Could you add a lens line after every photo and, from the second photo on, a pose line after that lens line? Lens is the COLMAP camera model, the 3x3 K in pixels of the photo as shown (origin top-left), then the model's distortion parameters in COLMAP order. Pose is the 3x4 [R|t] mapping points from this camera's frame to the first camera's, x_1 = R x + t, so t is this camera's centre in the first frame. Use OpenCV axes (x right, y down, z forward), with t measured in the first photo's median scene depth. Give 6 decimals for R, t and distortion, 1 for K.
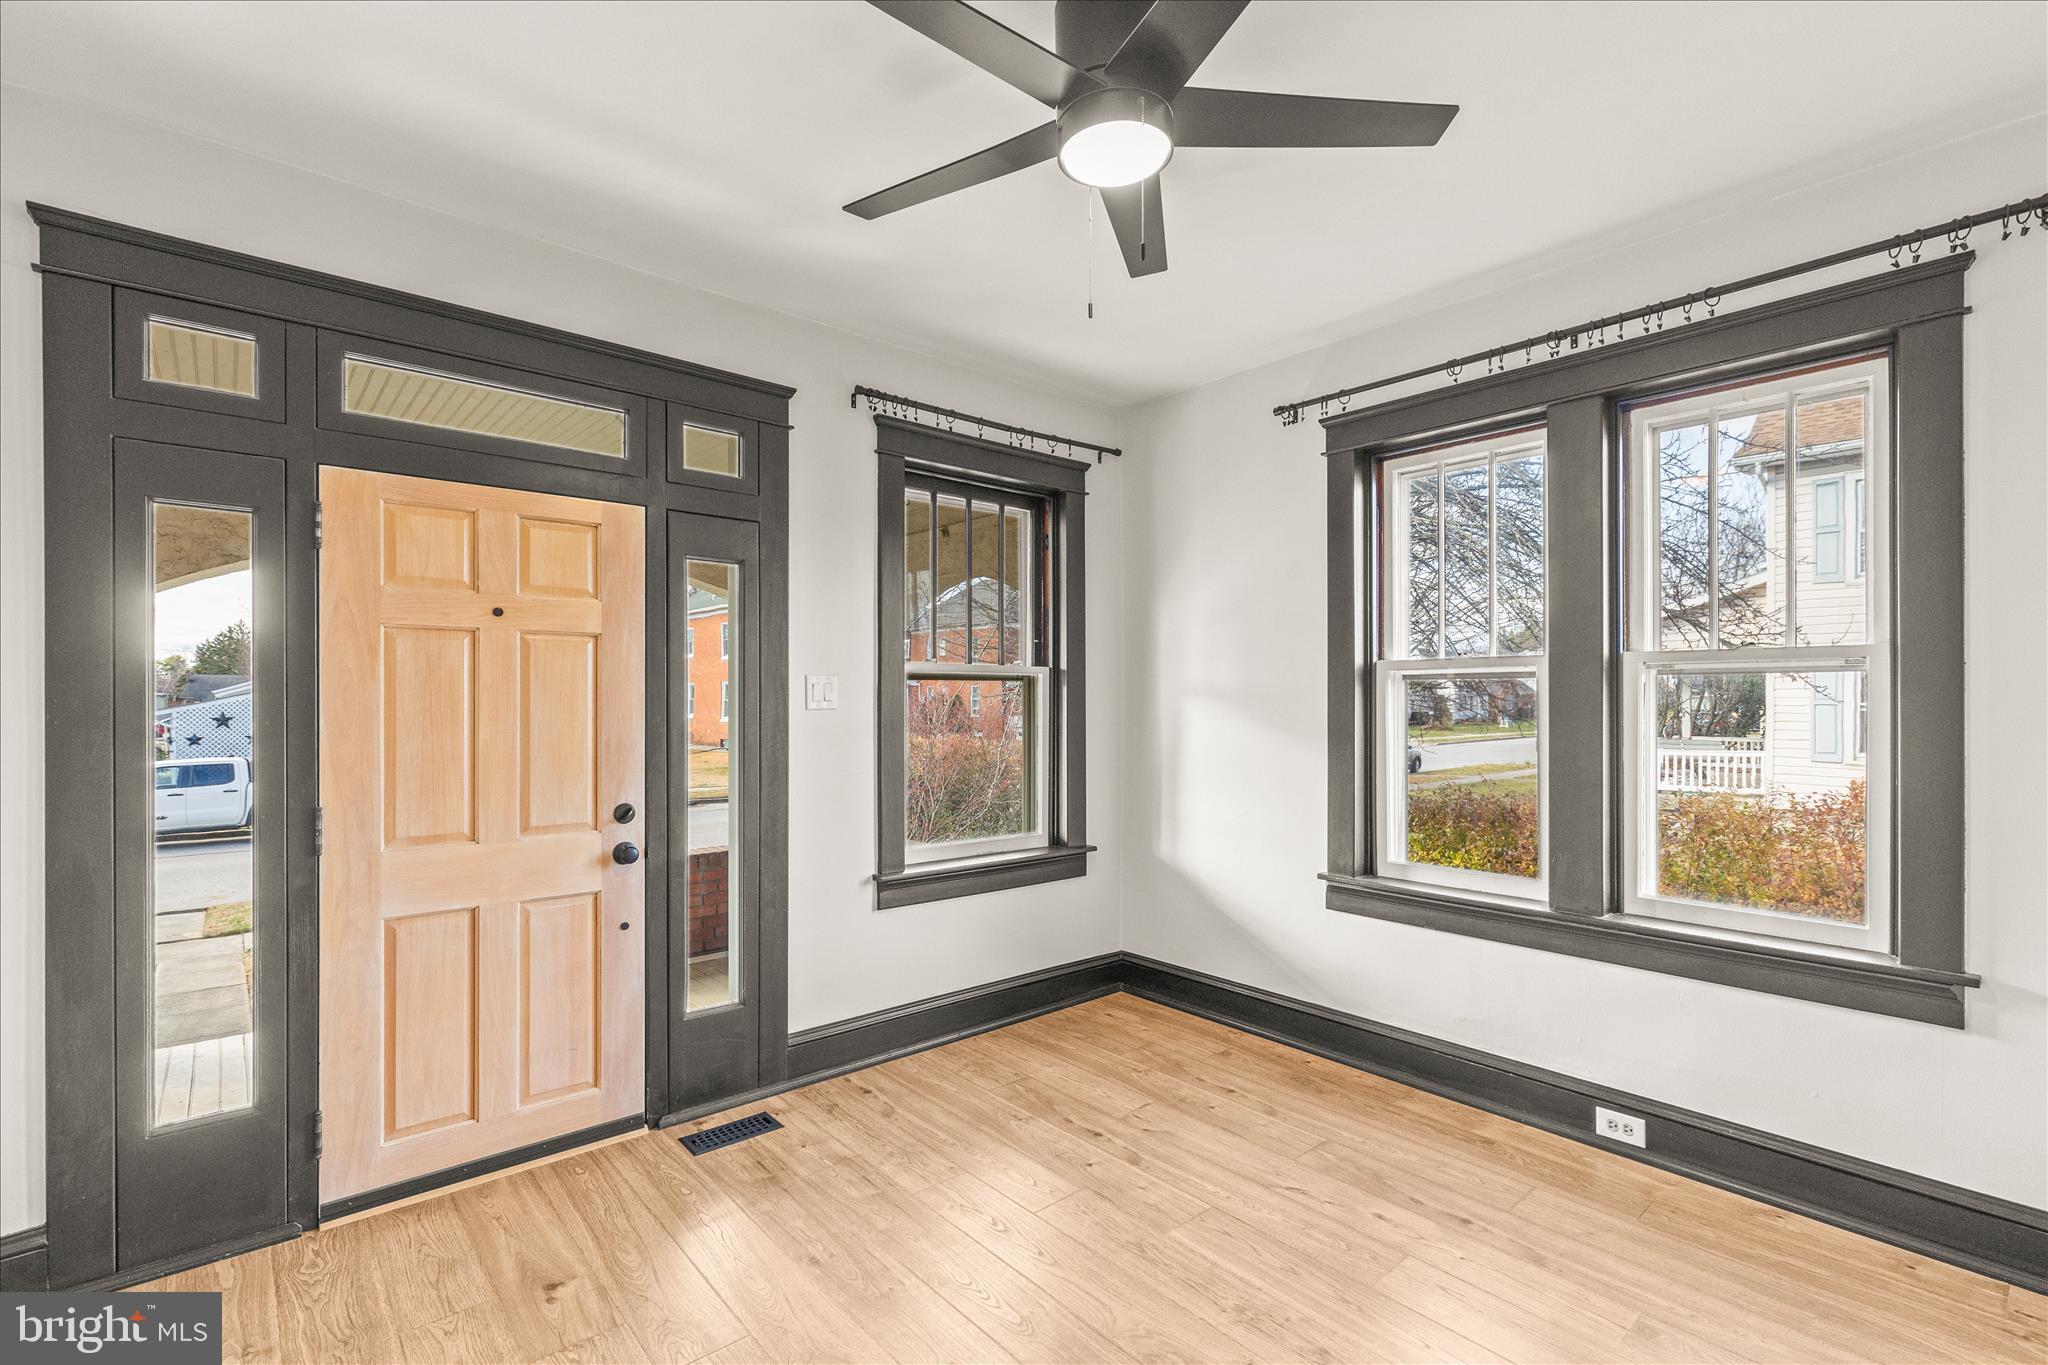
lens RADIAL K [[926.6, 0, 1024.0], [0, 926.6, 686.9], [0, 0, 1]] dist [0.000812, 0.000171]
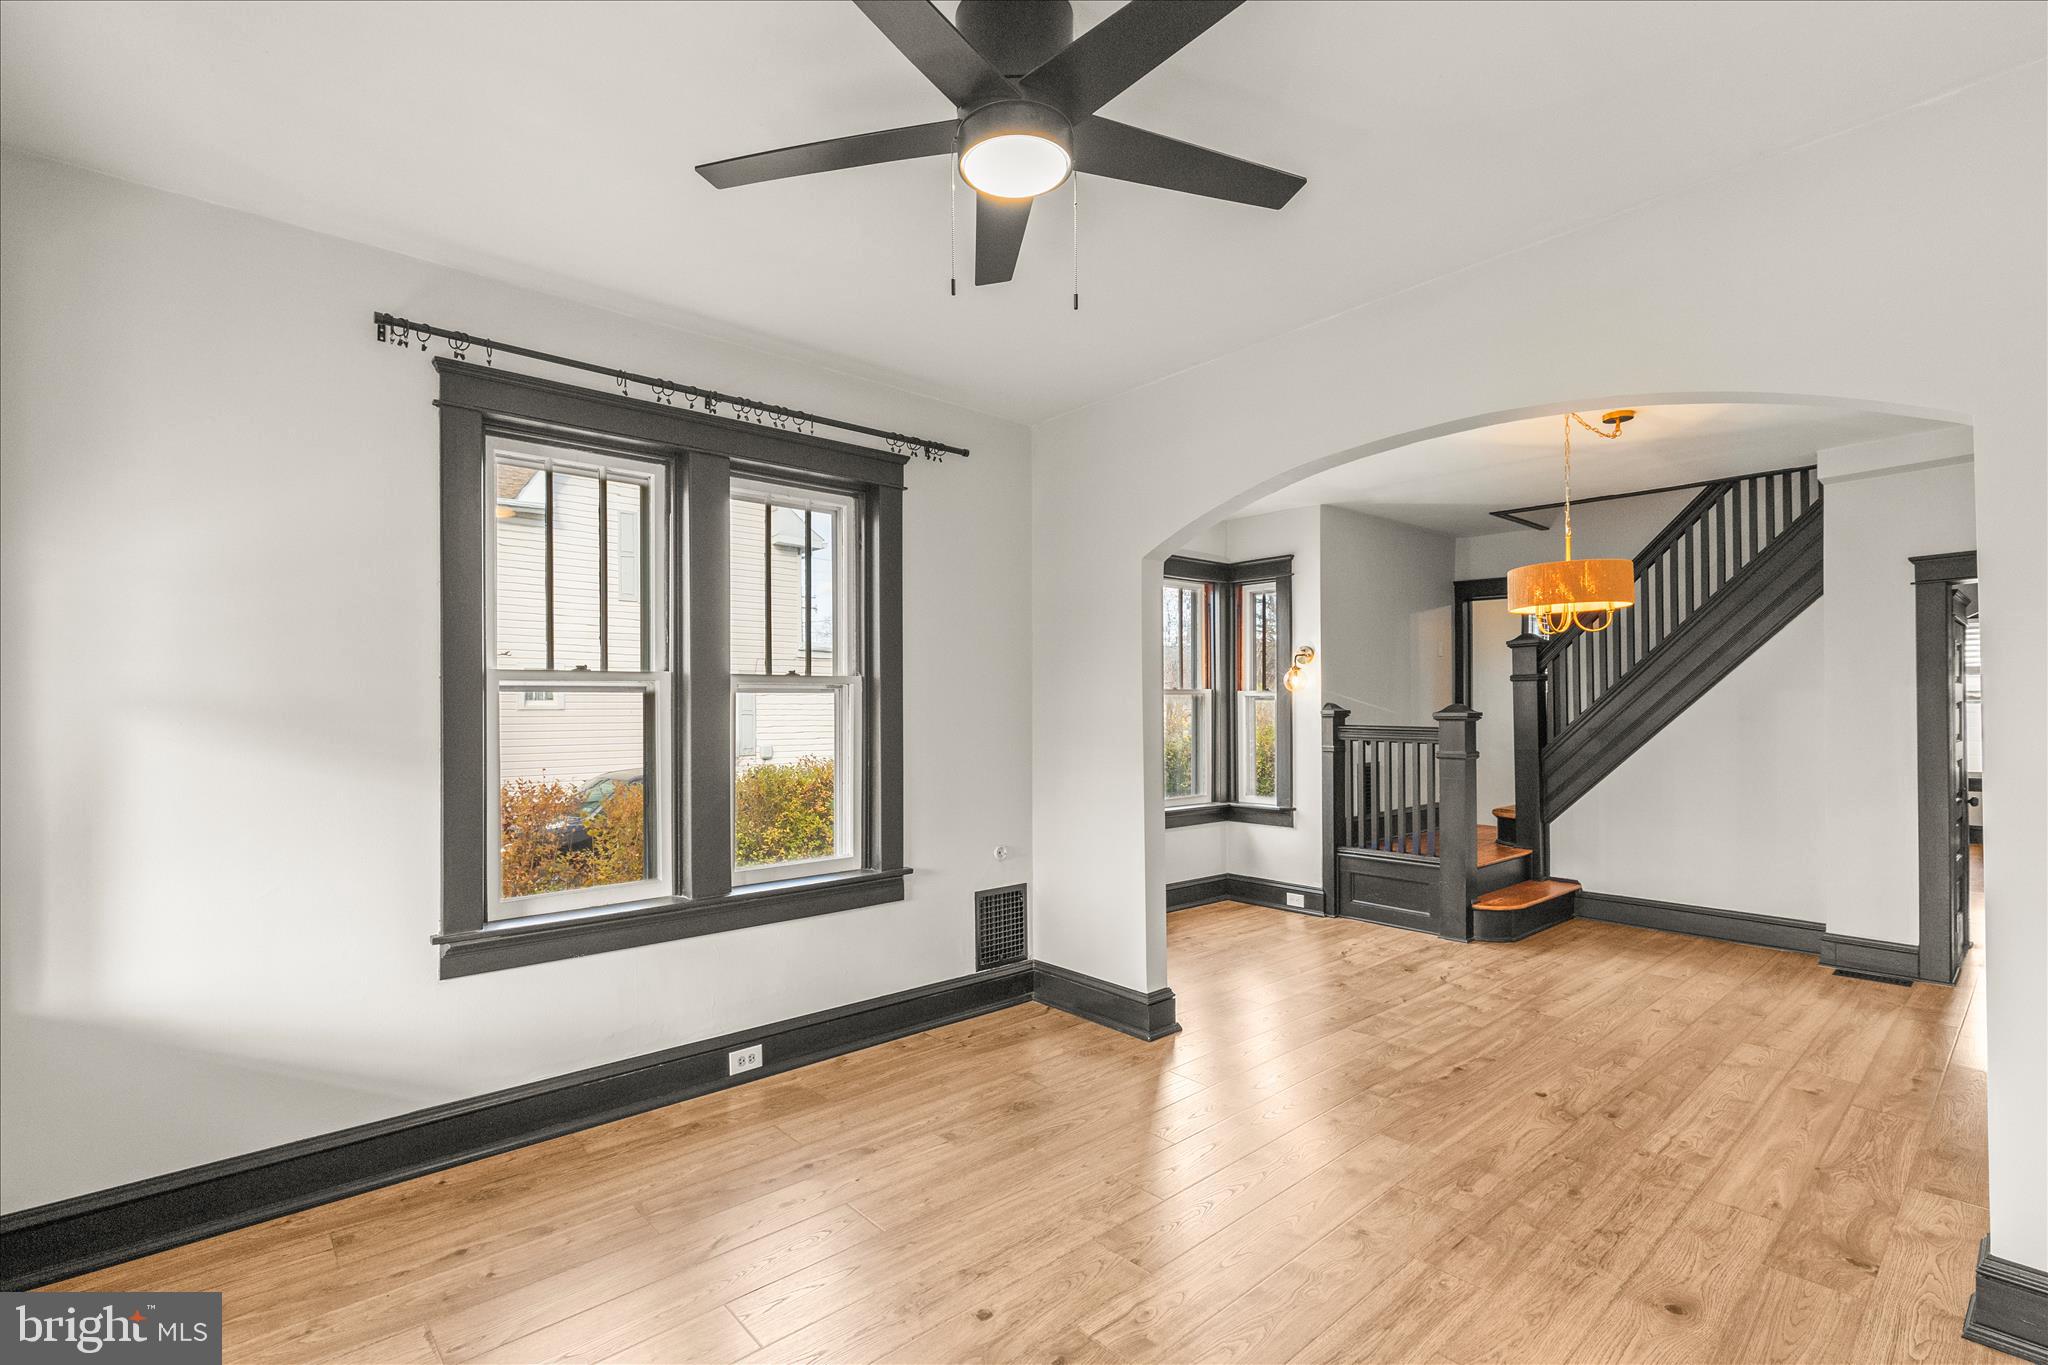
lens RADIAL K [[926.6, 0, 1005.5], [0, 926.6, 695.2], [0, 0, 1]] dist [0.000812, 0.000171]
pose [[-0.013895, 0.012658, 0.999823, -0.564999], [-0.011428, 0.999853, -0.012817, 0.002419], [-0.999838, -0.011604, -0.013748, 0.640180]]
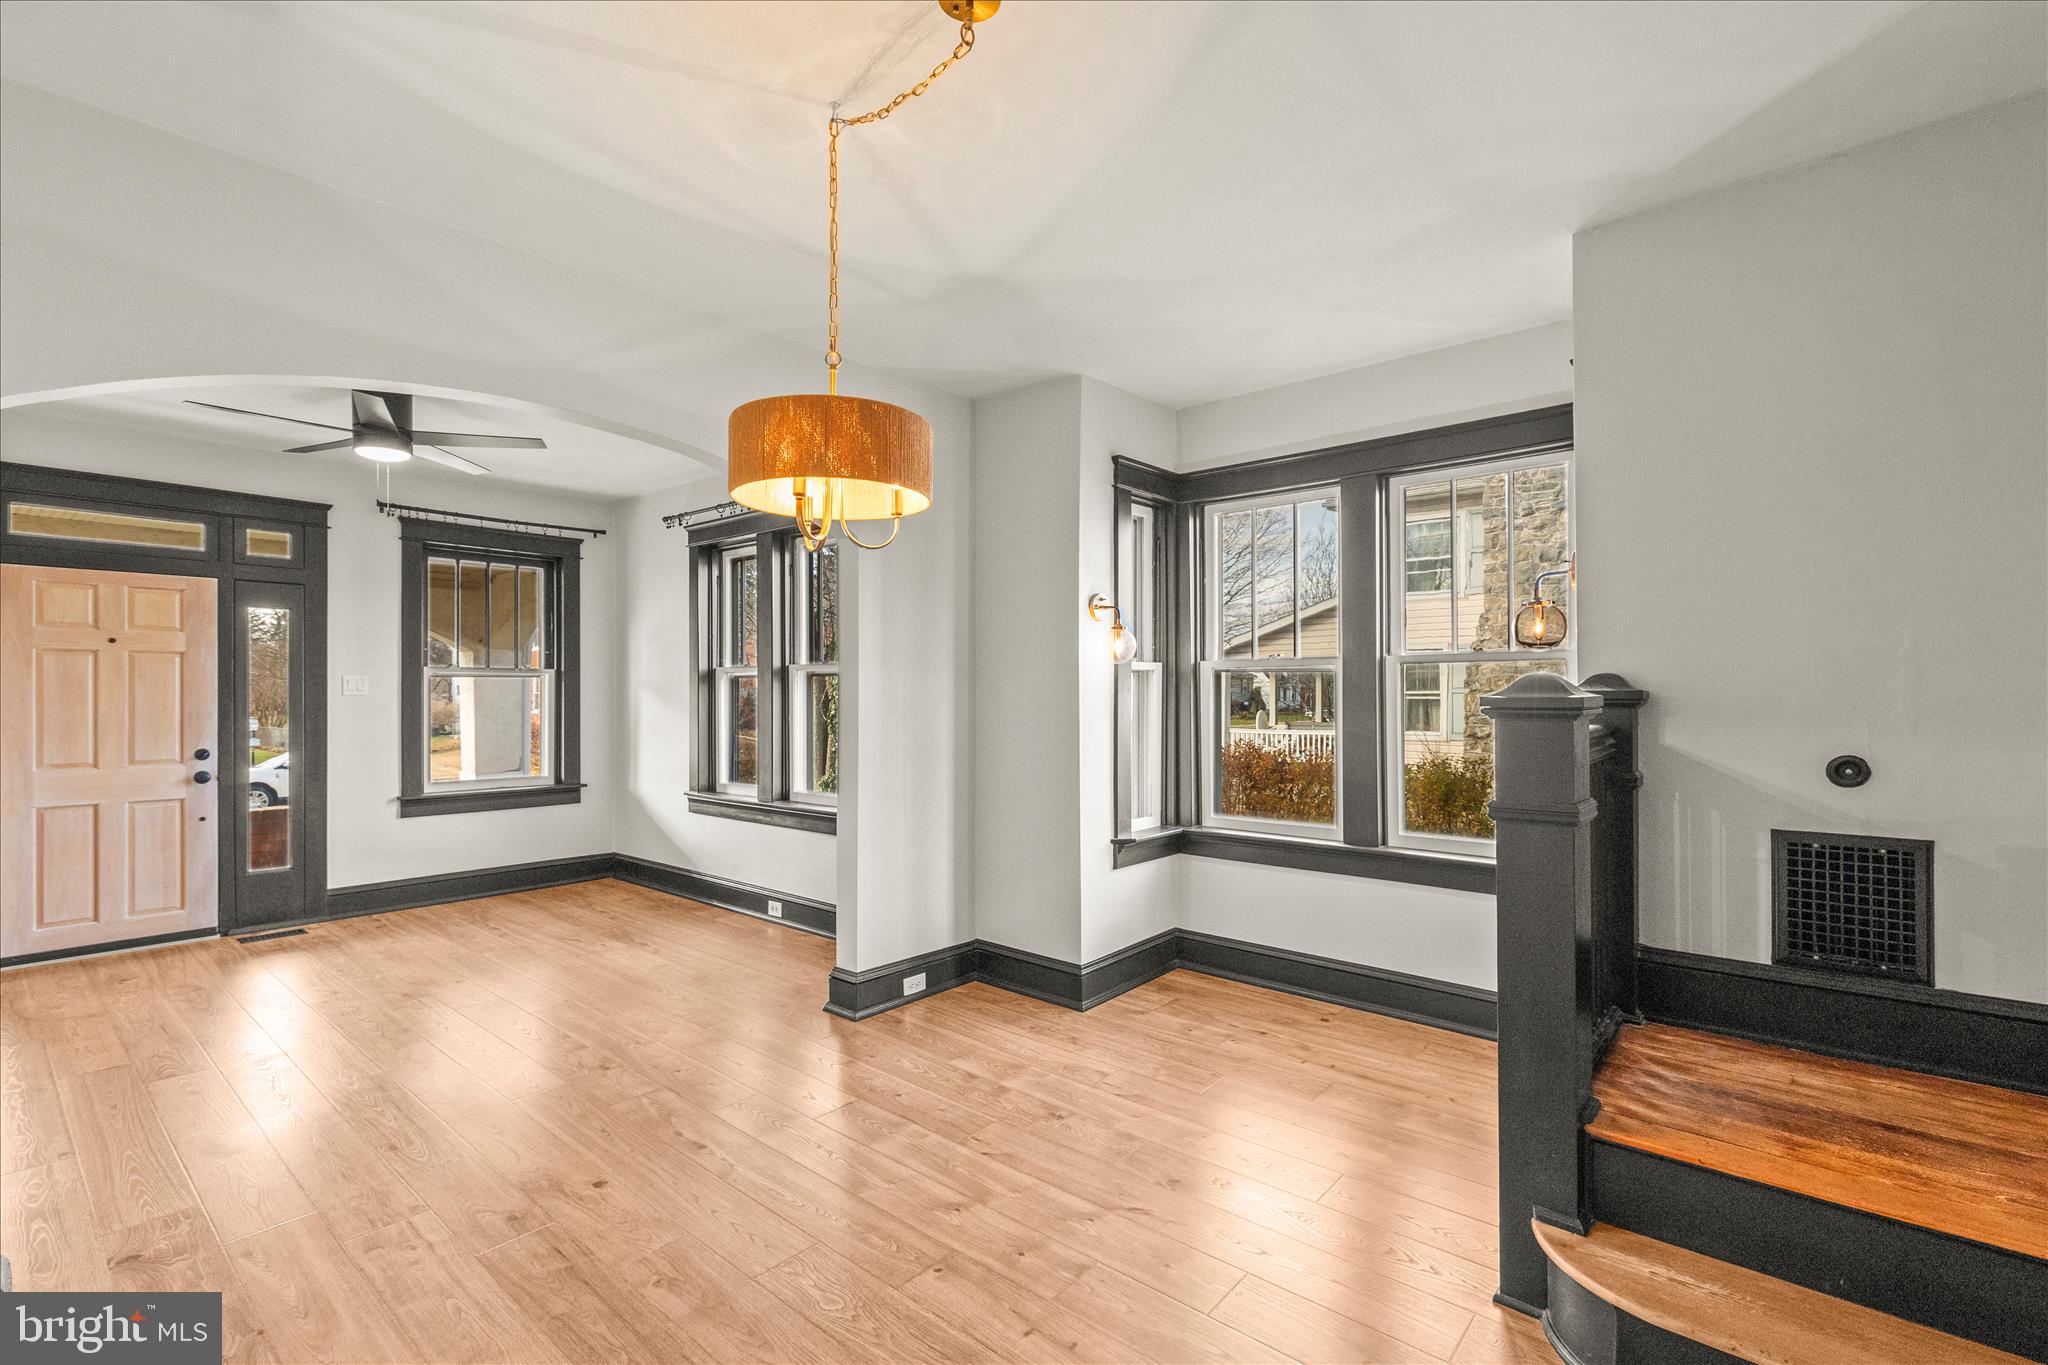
lens RADIAL K [[926.6, 0, 1029.1], [0, 926.6, 683.1], [0, 0, 1]] dist [0.000812, 0.000171]
pose [[0.987577, 0.002415, 0.157118, 0.816304], [-0.003173, 0.999985, 0.004573, -0.011031], [-0.157105, -0.005015, 0.987569, -0.951696]]
